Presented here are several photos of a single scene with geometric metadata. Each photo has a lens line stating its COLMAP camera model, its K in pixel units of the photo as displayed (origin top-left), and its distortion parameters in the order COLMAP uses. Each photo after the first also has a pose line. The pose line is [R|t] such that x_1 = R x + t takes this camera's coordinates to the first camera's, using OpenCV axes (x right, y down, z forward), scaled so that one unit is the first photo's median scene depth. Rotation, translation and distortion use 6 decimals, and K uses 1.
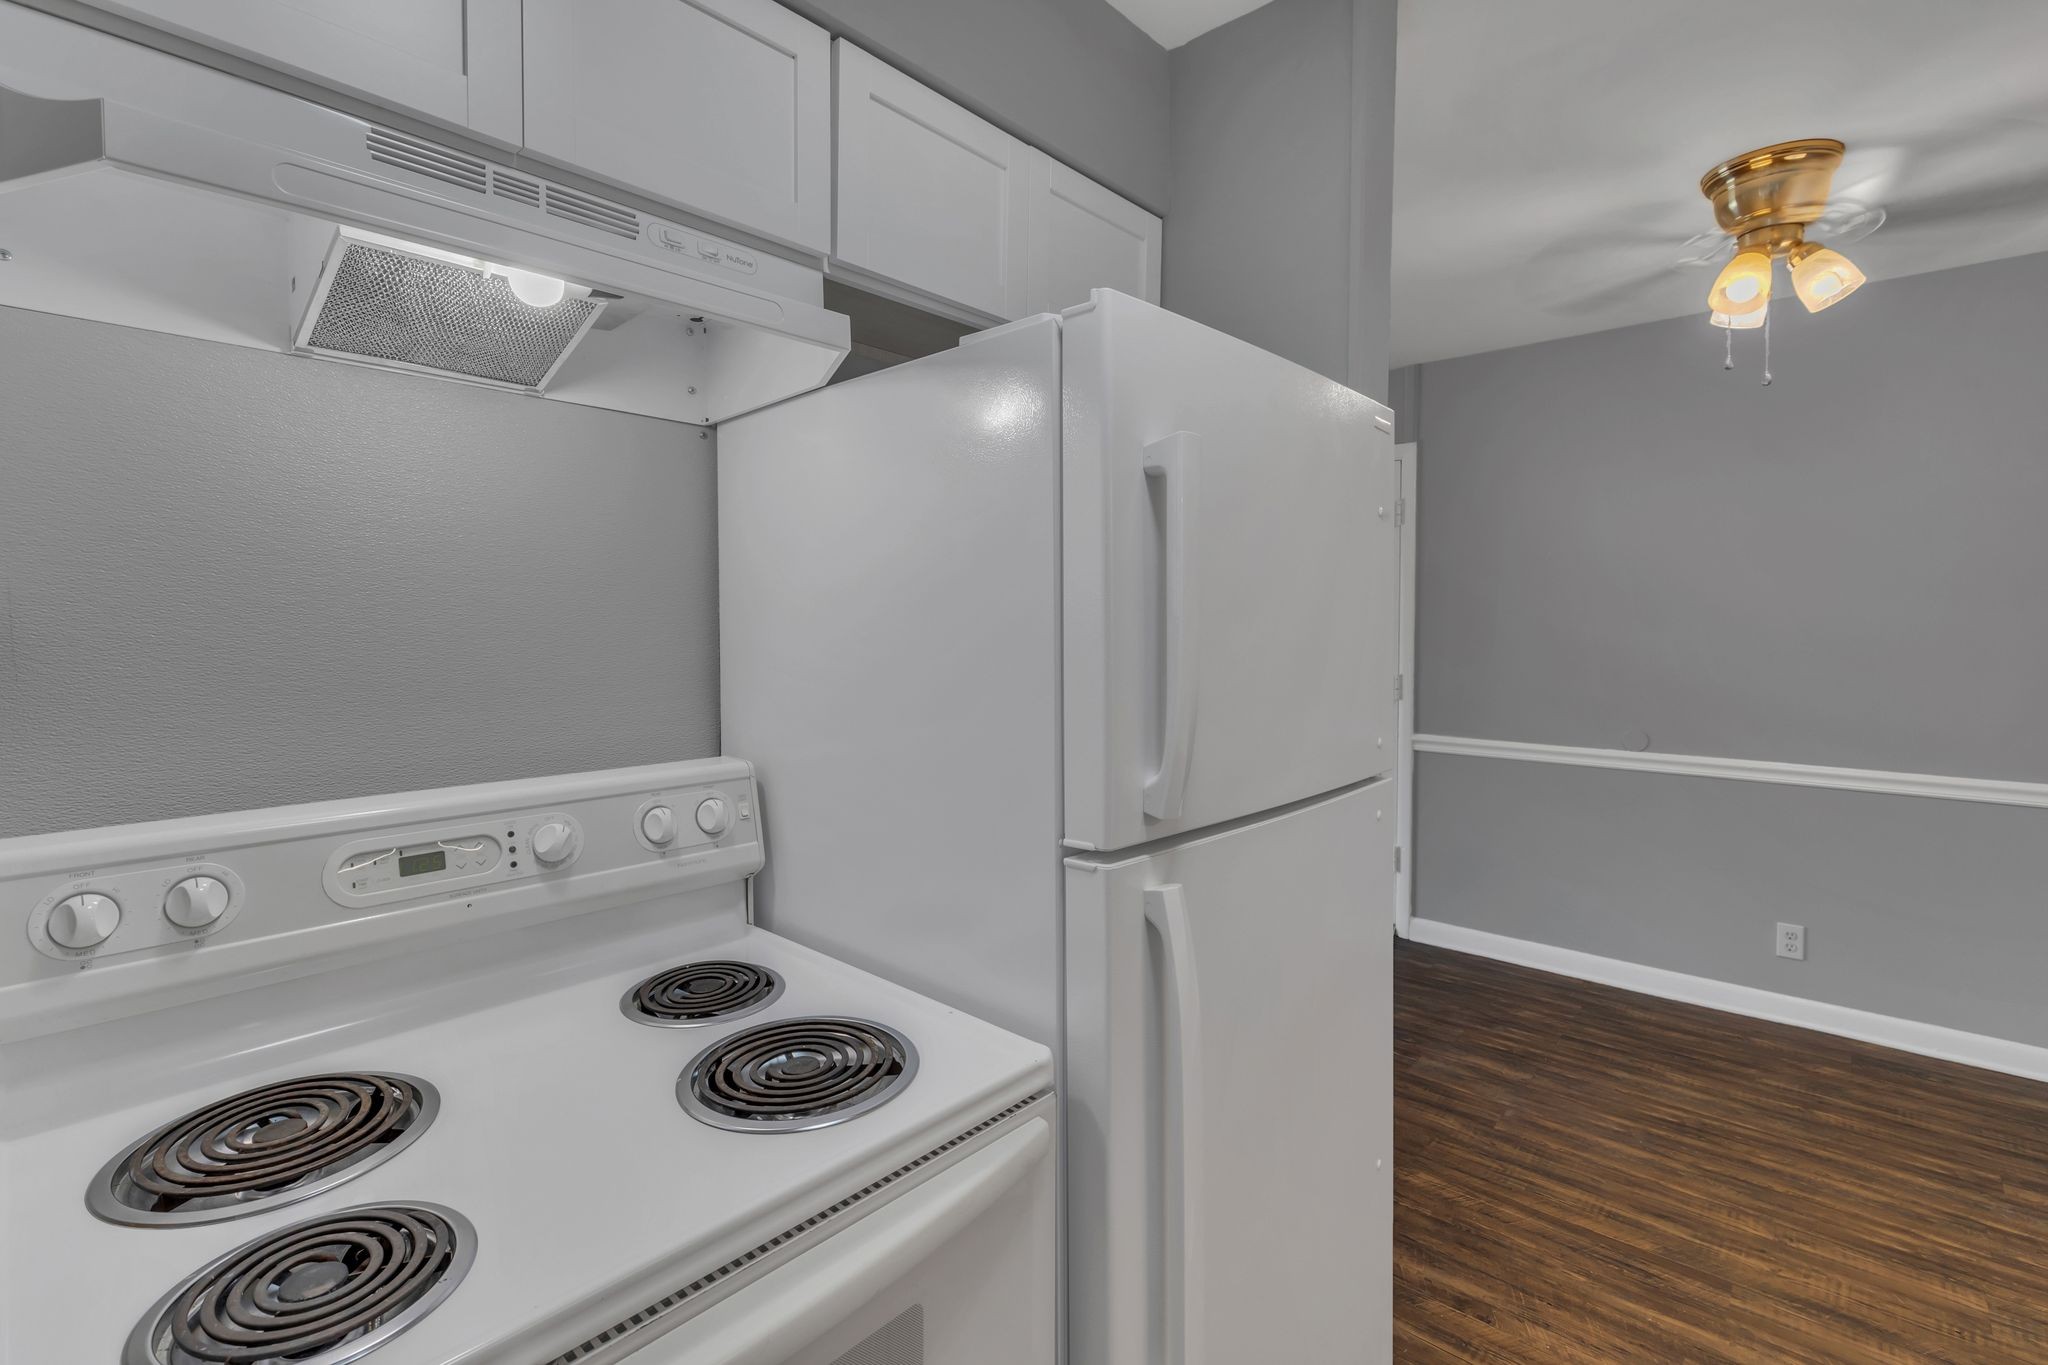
lens RADIAL K [[915.8, 0, 1099.1], [0, 915.8, 633.6], [0, 0, 1]] dist [-0.001155, -0.000319]
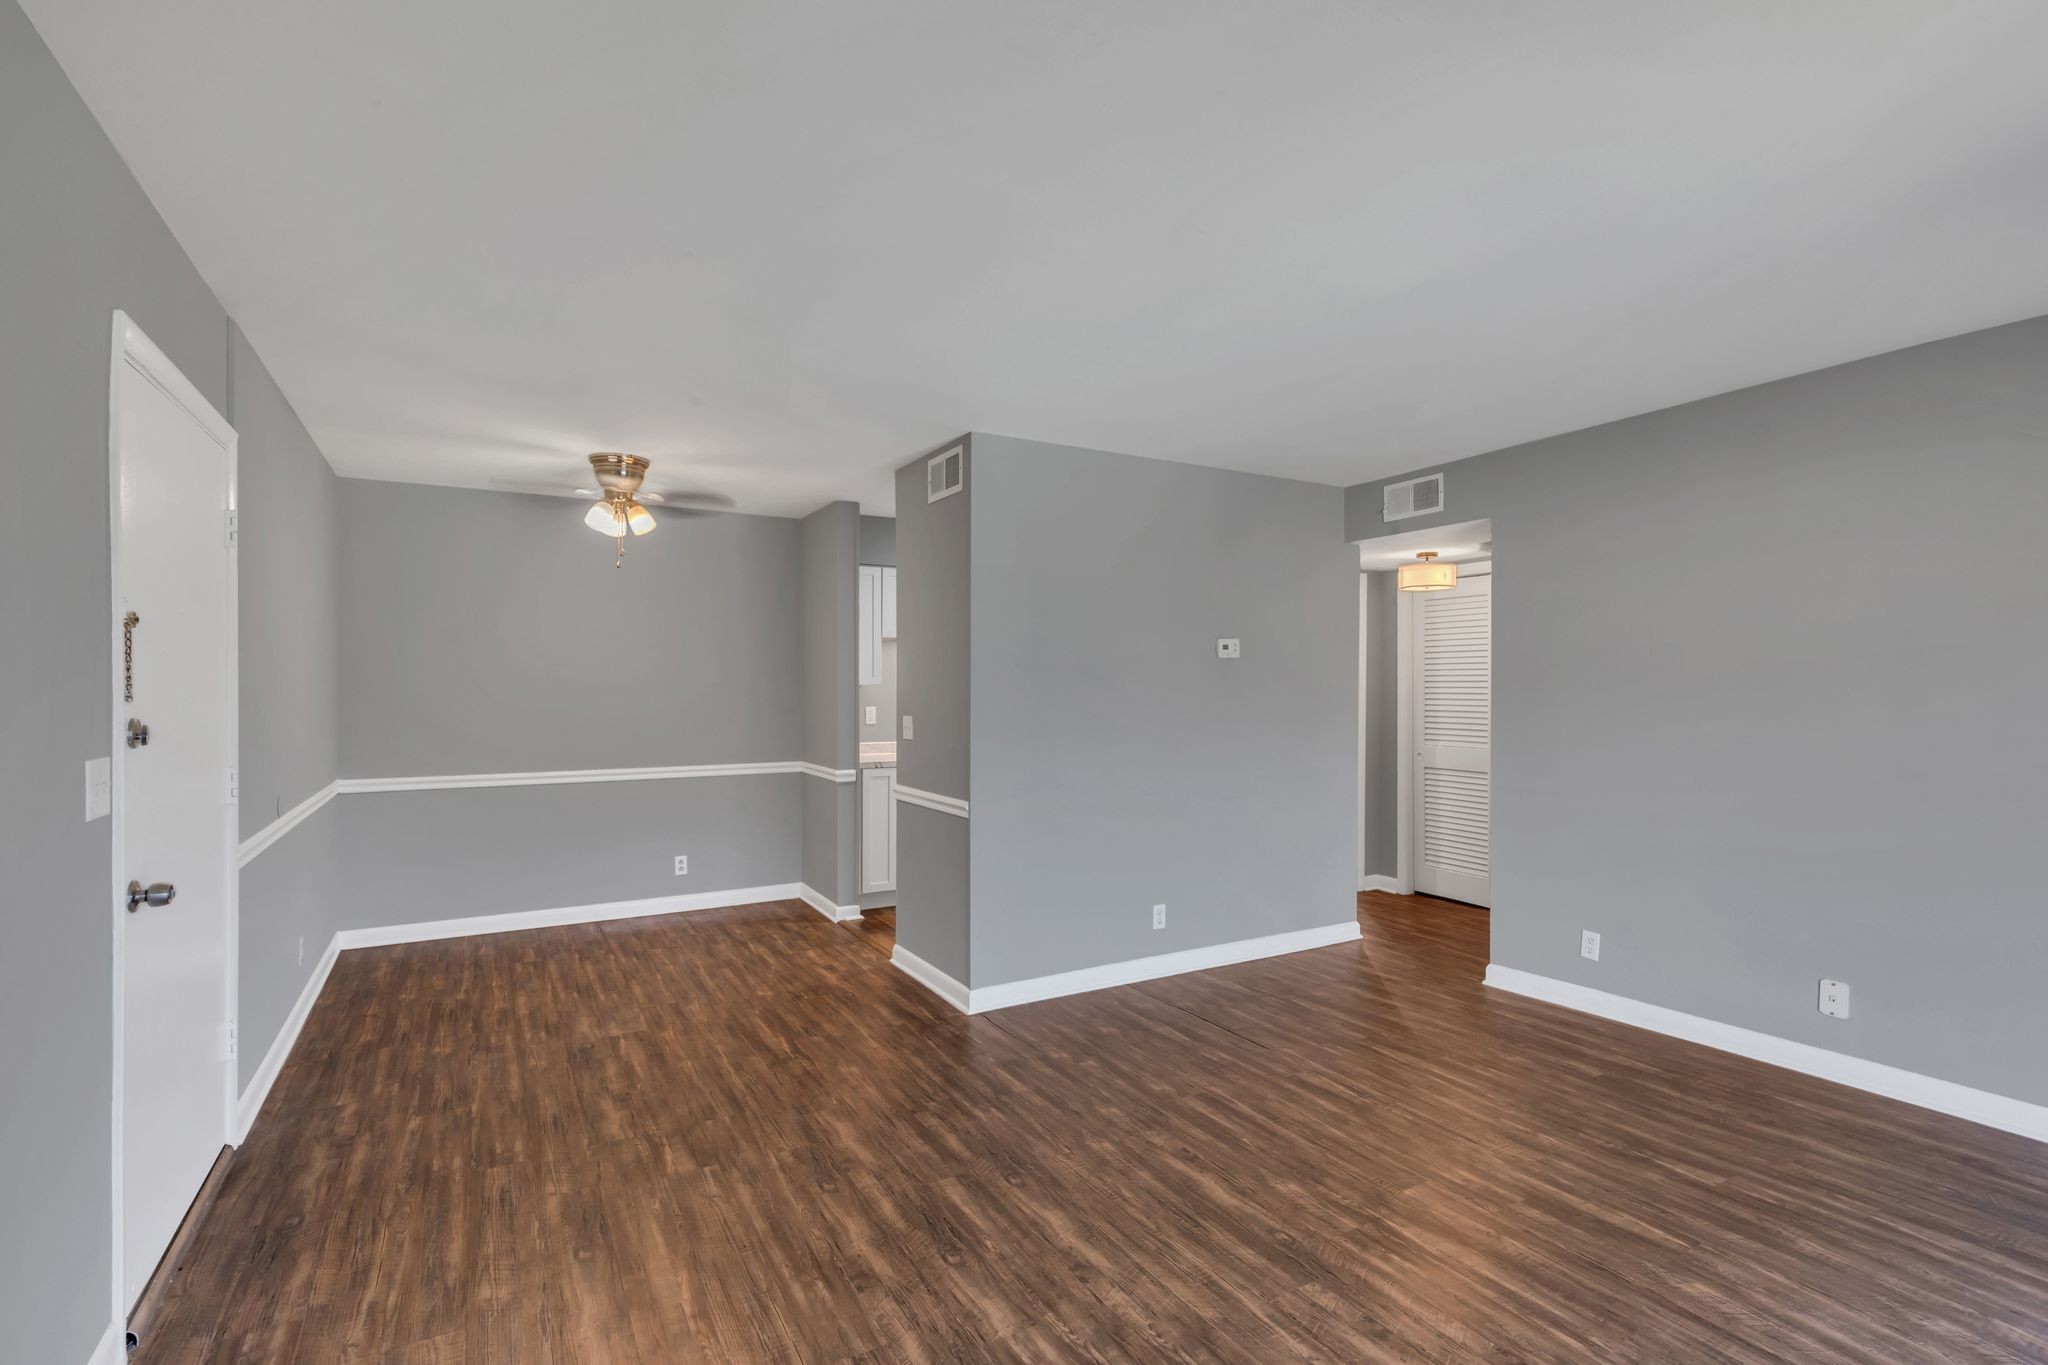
lens RADIAL K [[1005.4, 0, 1053.7], [0, 1005.4, 688.1], [0, 0, 1]] dist [0.009956, -0.000487]
pose [[-0.932684, -0.004180, 0.360670, -0.823445], [0.001882, 0.999863, 0.016456, -0.029565], [-0.360689, 0.016027, -0.932548, 2.447617]]
